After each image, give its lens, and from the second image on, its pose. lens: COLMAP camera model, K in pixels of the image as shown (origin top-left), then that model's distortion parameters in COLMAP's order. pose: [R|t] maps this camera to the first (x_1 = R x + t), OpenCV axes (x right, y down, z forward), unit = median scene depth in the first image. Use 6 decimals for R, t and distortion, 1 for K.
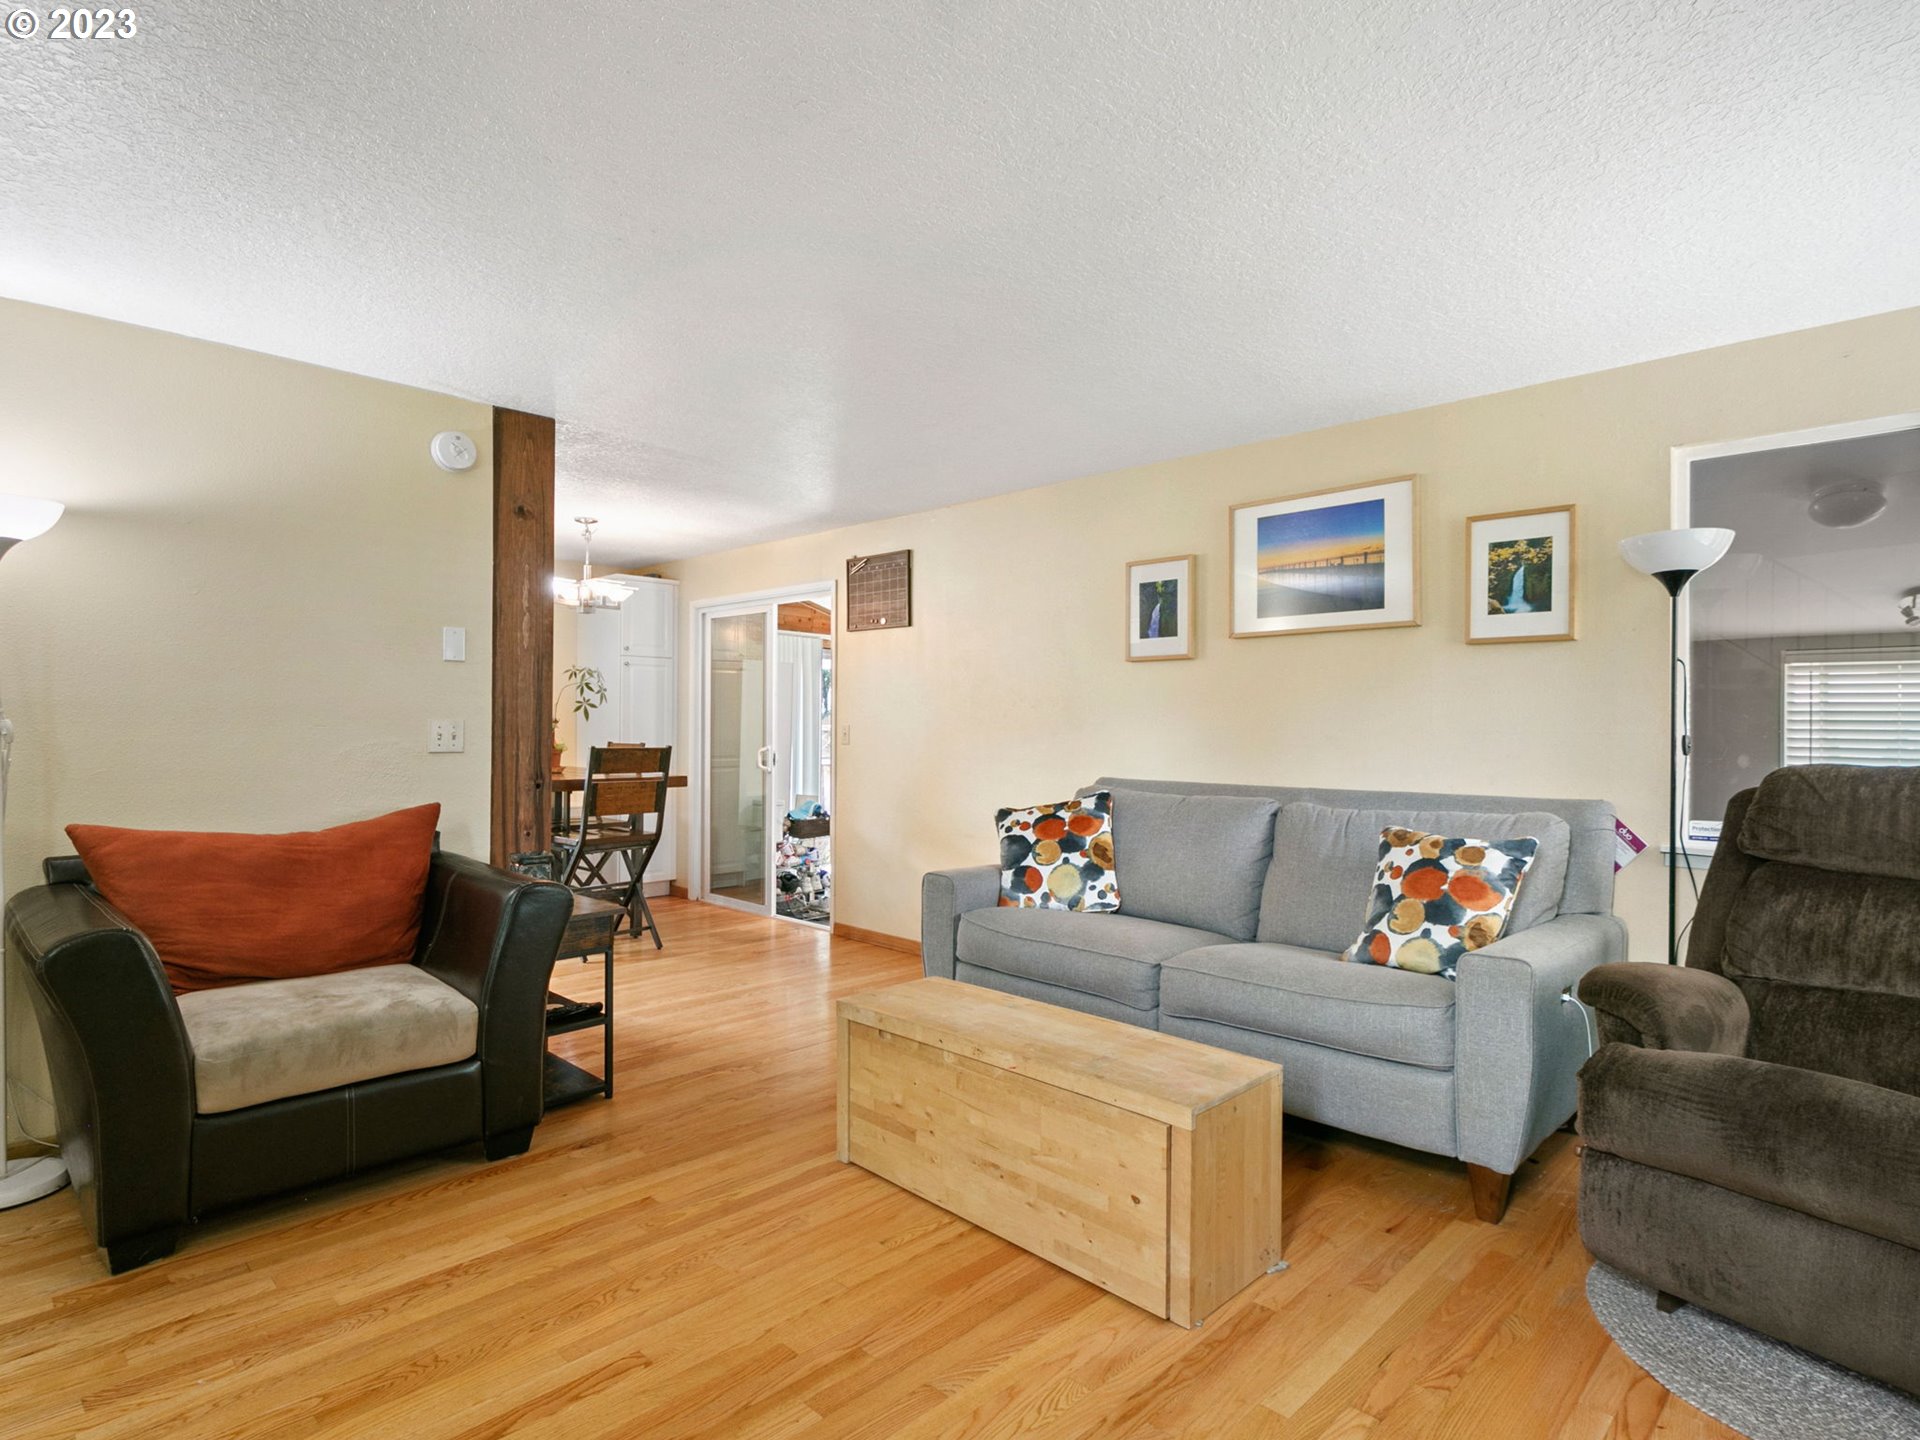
lens RADIAL K [[1014.0, 0, 955.8], [0, 1014.0, 715.9], [0, 0, 1]] dist [0.020646, -0.020906]
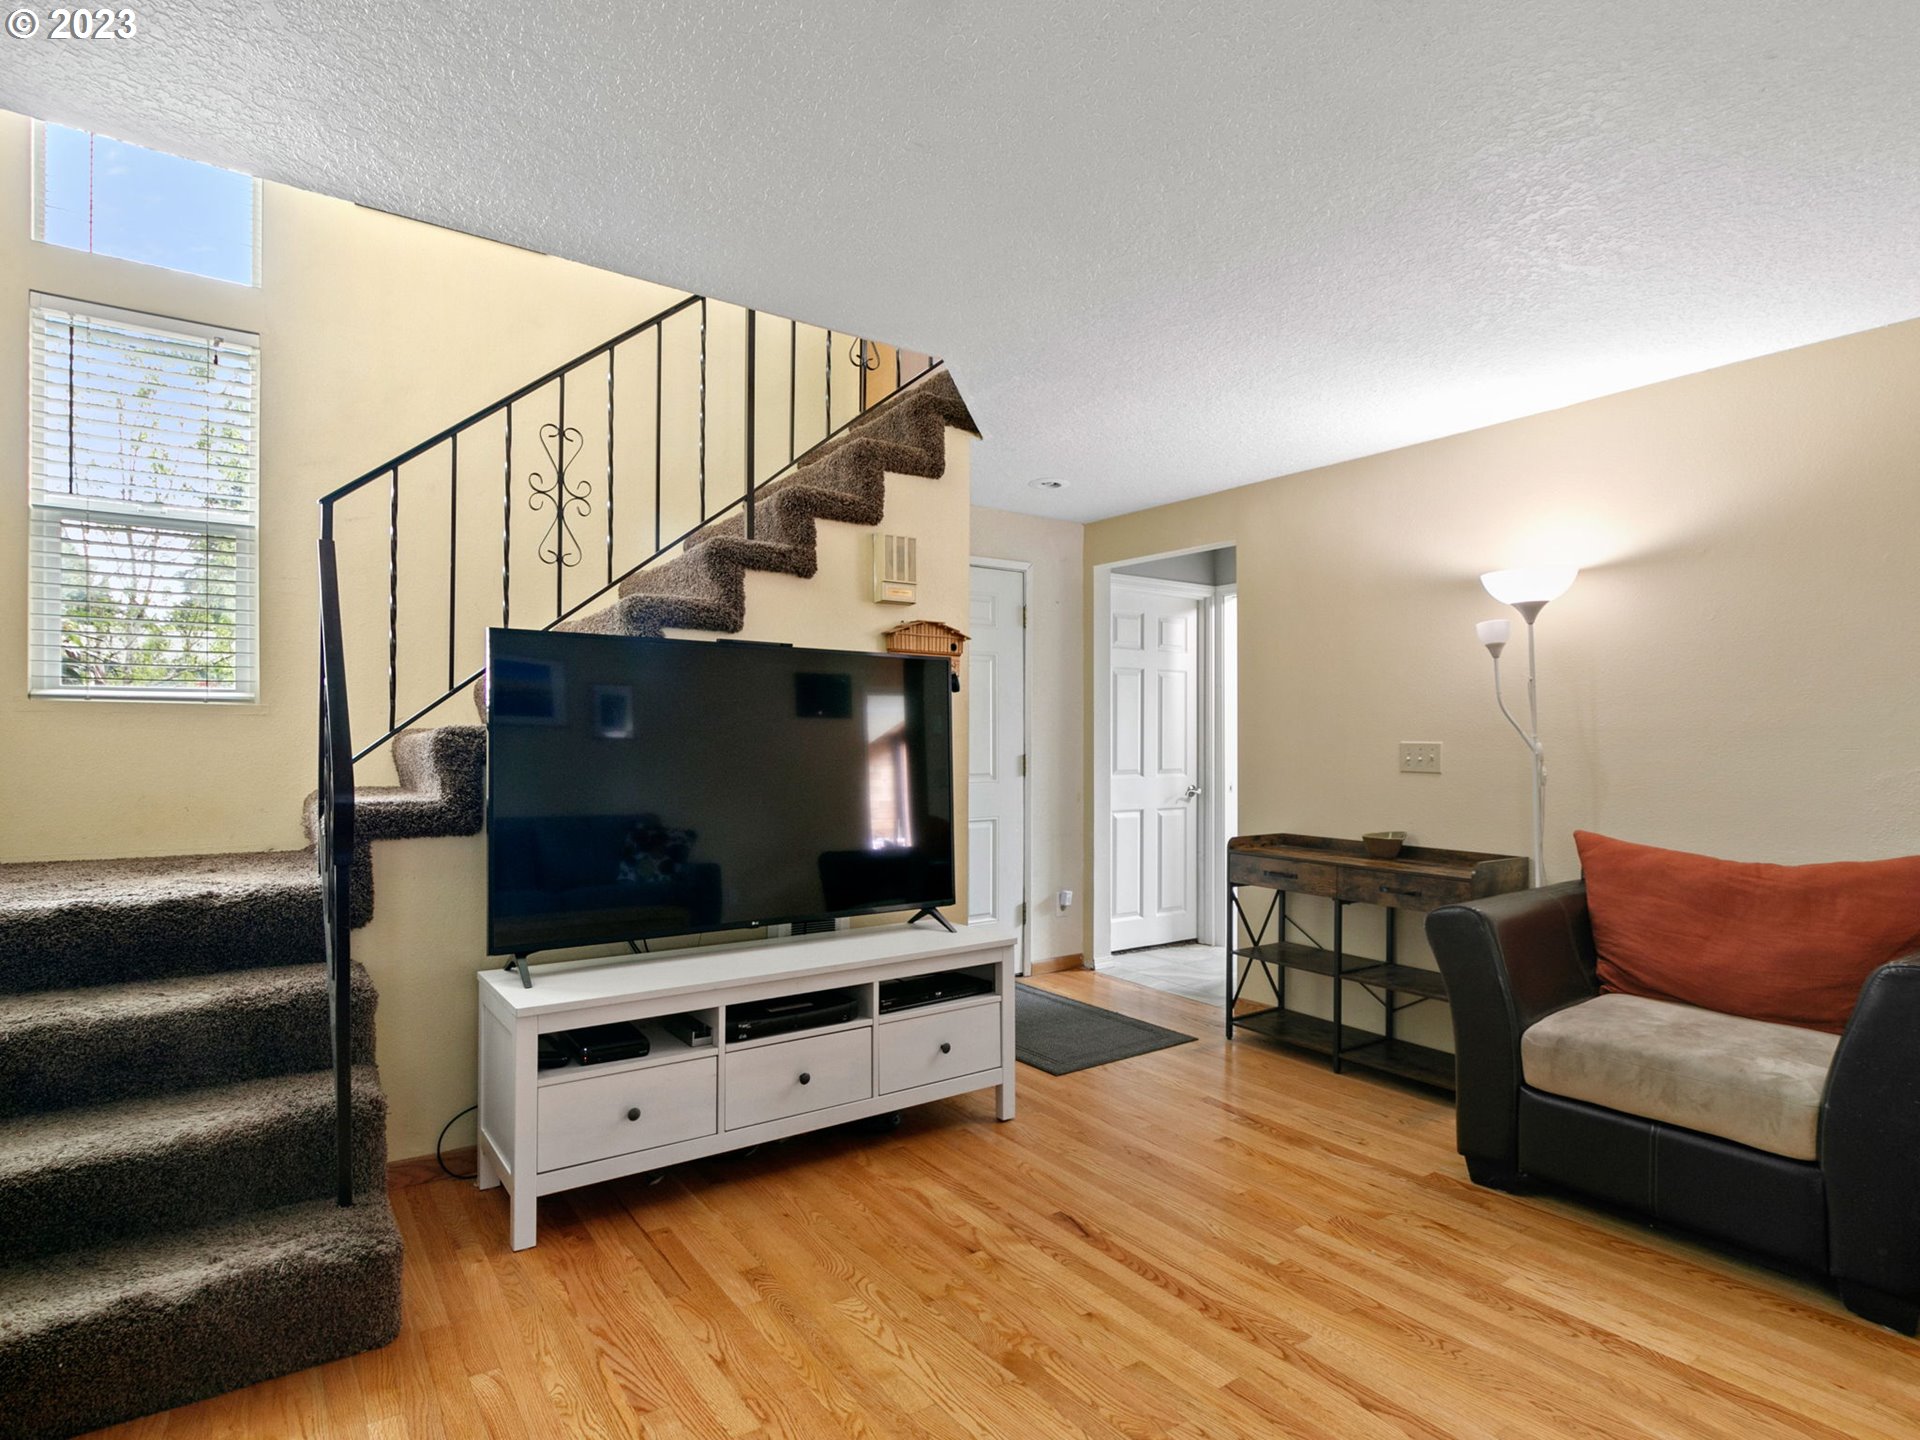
lens RADIAL K [[1026.1, 0, 953.6], [0, 1026.1, 740.9], [0, 0, 1]] dist [-0.002421, -0.001435]
pose [[-0.179977, -0.005354, -0.983656, 0.358007], [0.003020, 0.999977, -0.005995, 0.005922], [0.983666, -0.004049, -0.179957, 0.395993]]
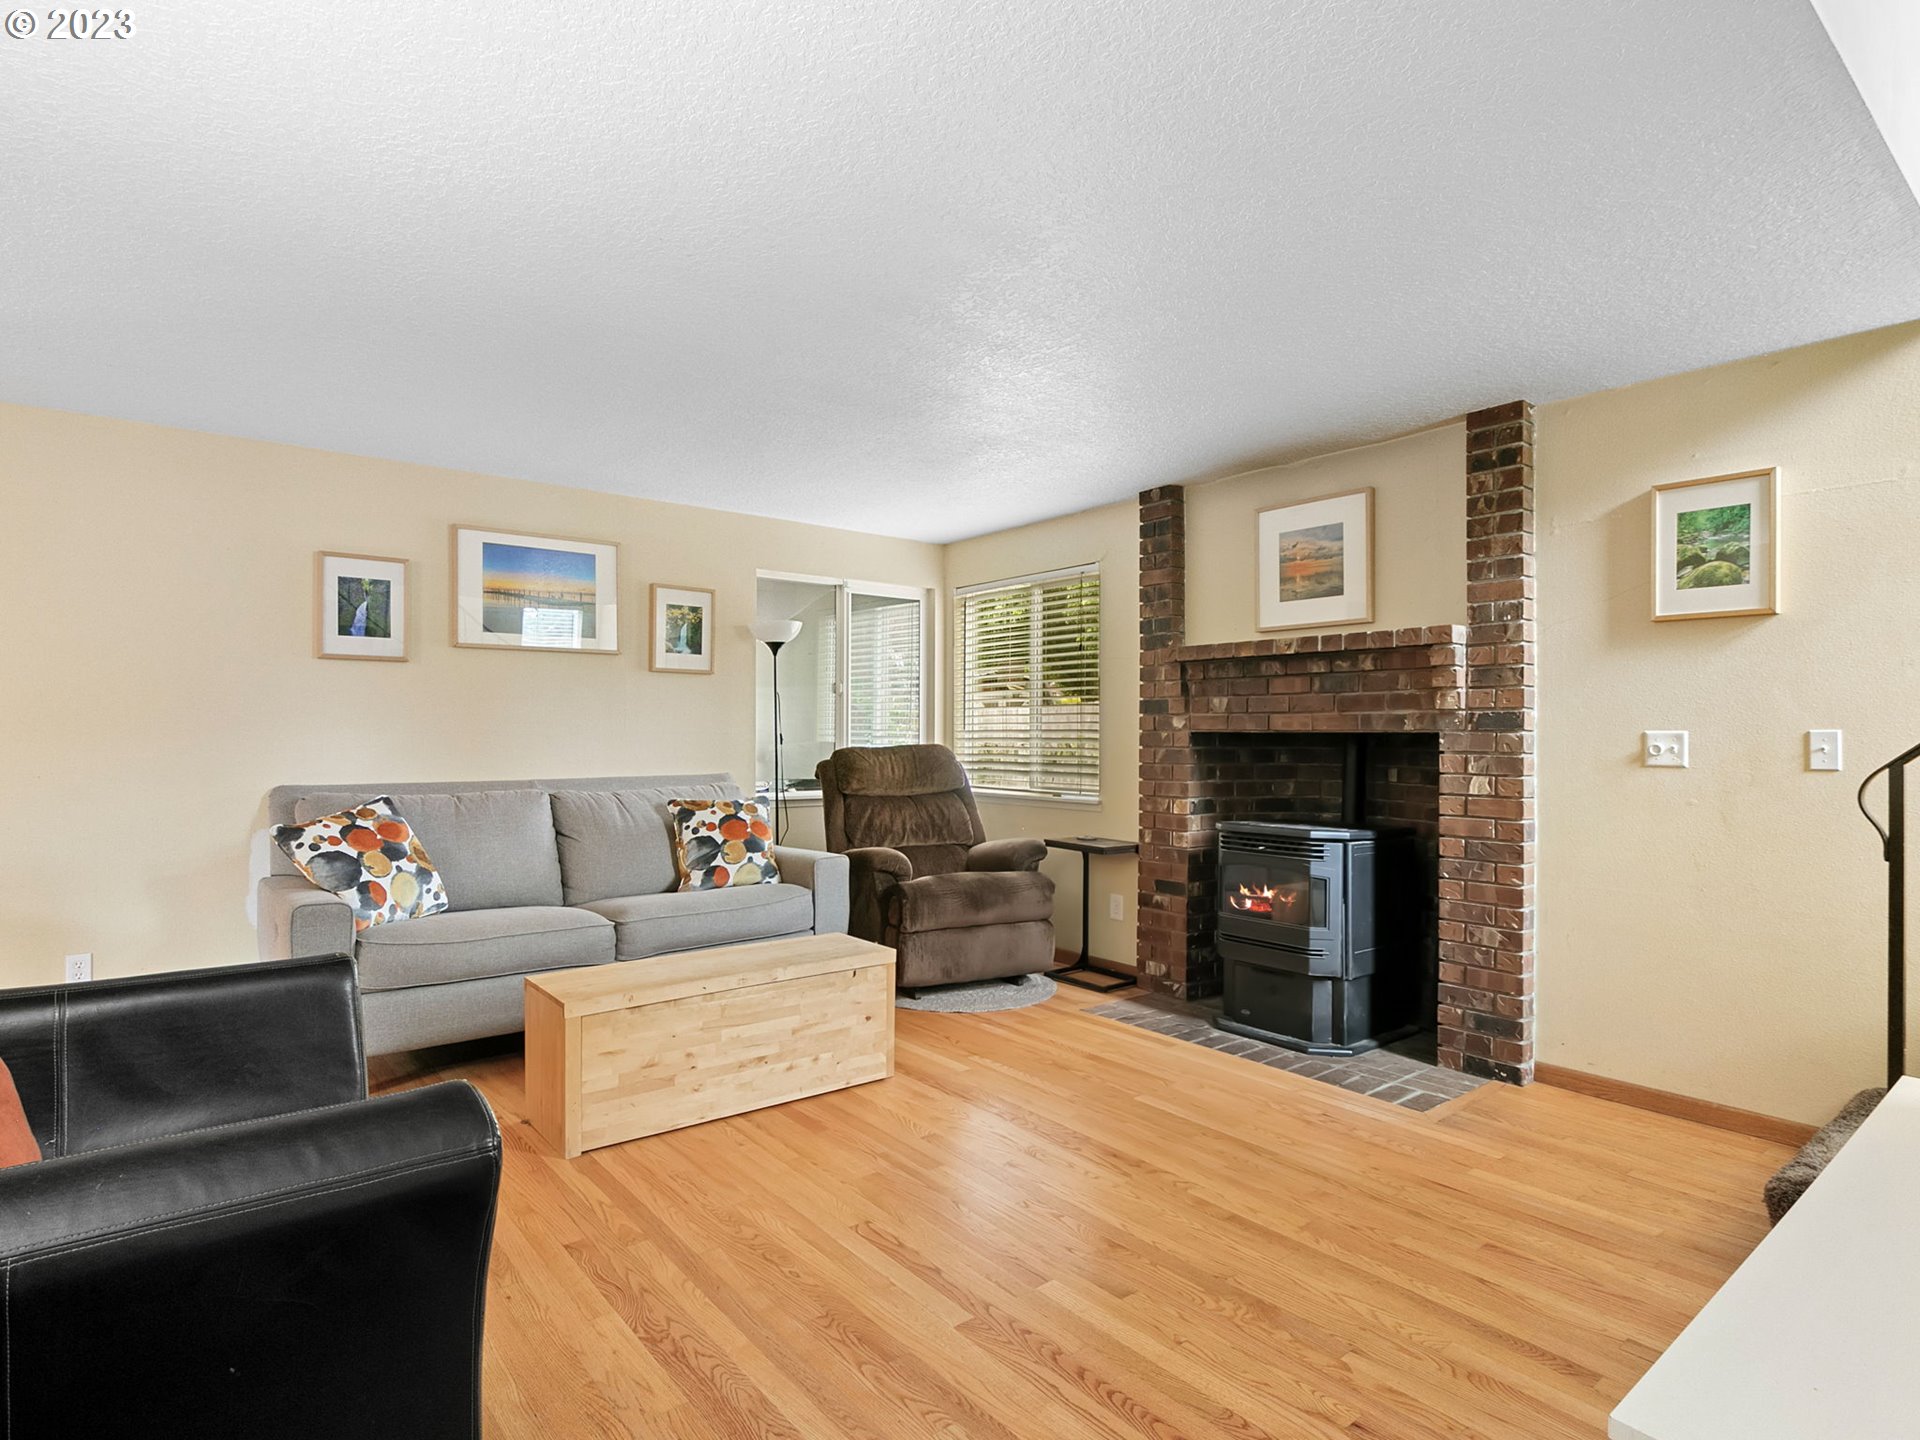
lens RADIAL K [[1010.1, 0, 949.5], [0, 1010.1, 725.8], [0, 0, 1]] dist [-0.000308, -0.000630]
pose [[0.121763, 0.000210, 0.992559, -0.904053], [-0.013498, 0.999908, 0.001444, -0.001312], [-0.992467, -0.013573, 0.121755, 0.429067]]
